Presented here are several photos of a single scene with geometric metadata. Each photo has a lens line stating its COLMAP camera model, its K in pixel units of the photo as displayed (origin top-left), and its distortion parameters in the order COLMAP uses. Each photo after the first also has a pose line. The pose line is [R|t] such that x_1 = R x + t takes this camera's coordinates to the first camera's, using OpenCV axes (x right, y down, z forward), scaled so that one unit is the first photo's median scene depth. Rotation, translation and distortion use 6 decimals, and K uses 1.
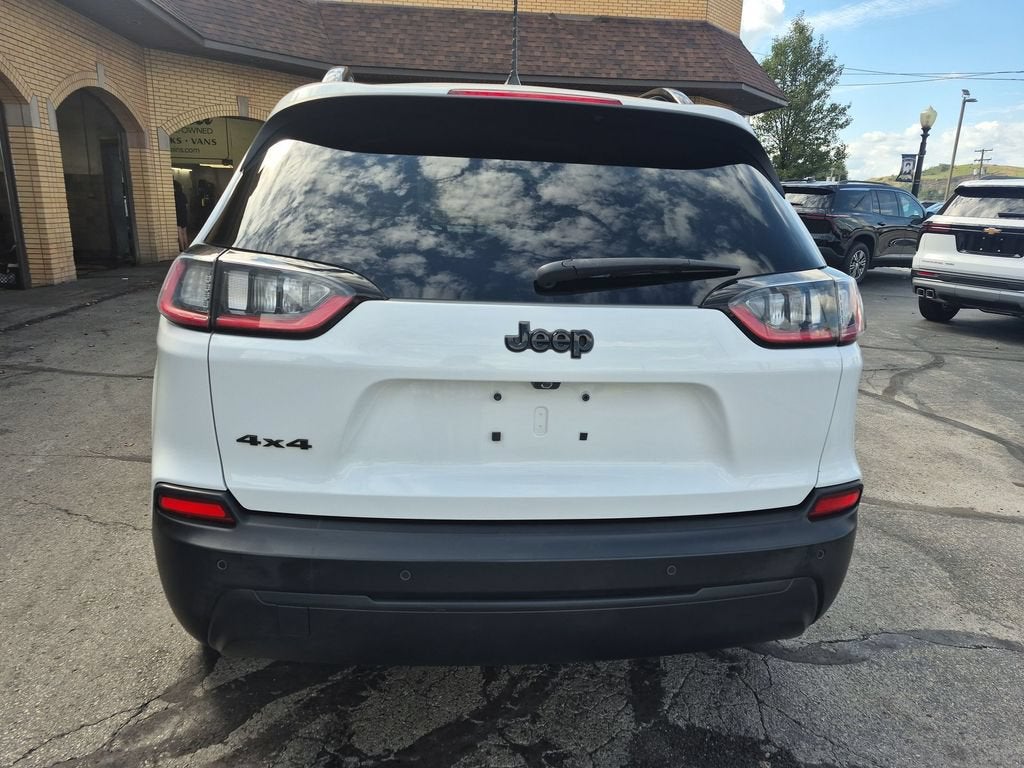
lens RADIAL K [[716.9, 0, 515.0], [0, 716.9, 385.2], [0, 0, 1]] dist [0.052507, -0.041354]
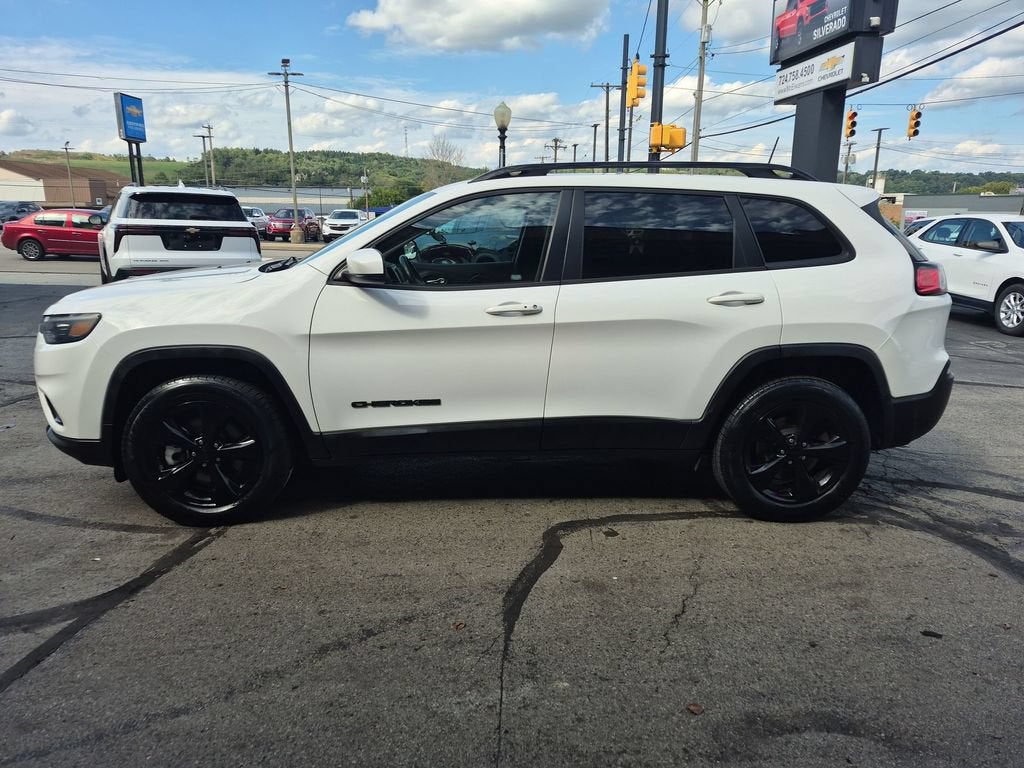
lens RADIAL K [[716.9, 0, 504.6], [0, 716.9, 377.7], [0, 0, 1]] dist [0.052507, -0.041354]
pose [[0.055086, -0.256861, 0.964877, -0.296853], [0.243197, 0.940694, 0.236539, -0.075414], [-0.968411, 0.221626, 0.114287, 0.220814]]
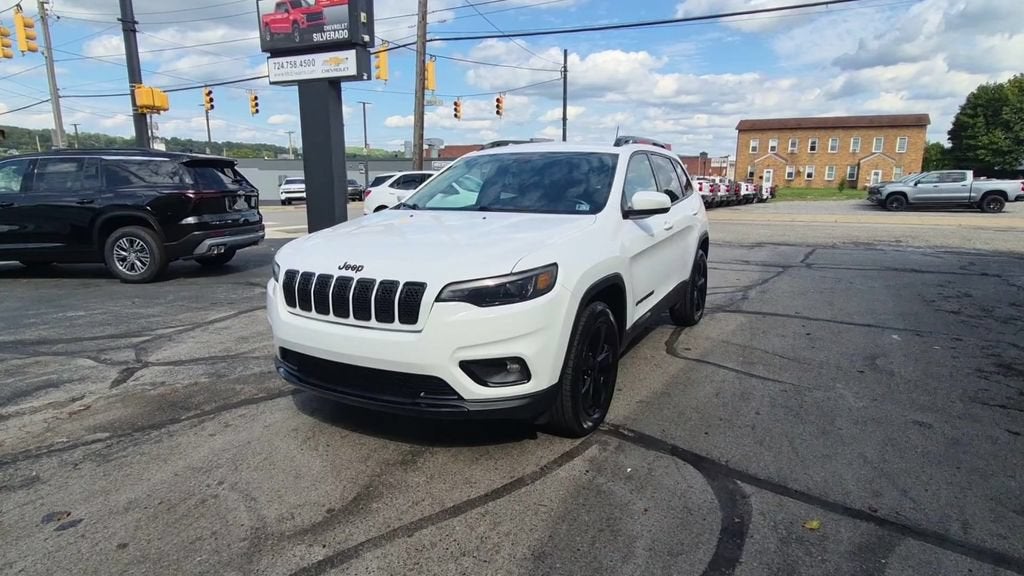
lens RADIAL K [[584.9, 0, 509.9], [0, 584.9, 299.4], [0, 0, 1]] dist [0.004561, 0.000101]
pose [[-0.819754, -0.154781, 0.551403, -0.179428], [0.114858, 0.898797, 0.423051, -0.142527], [-0.561080, 0.410131, -0.719015, 0.510286]]
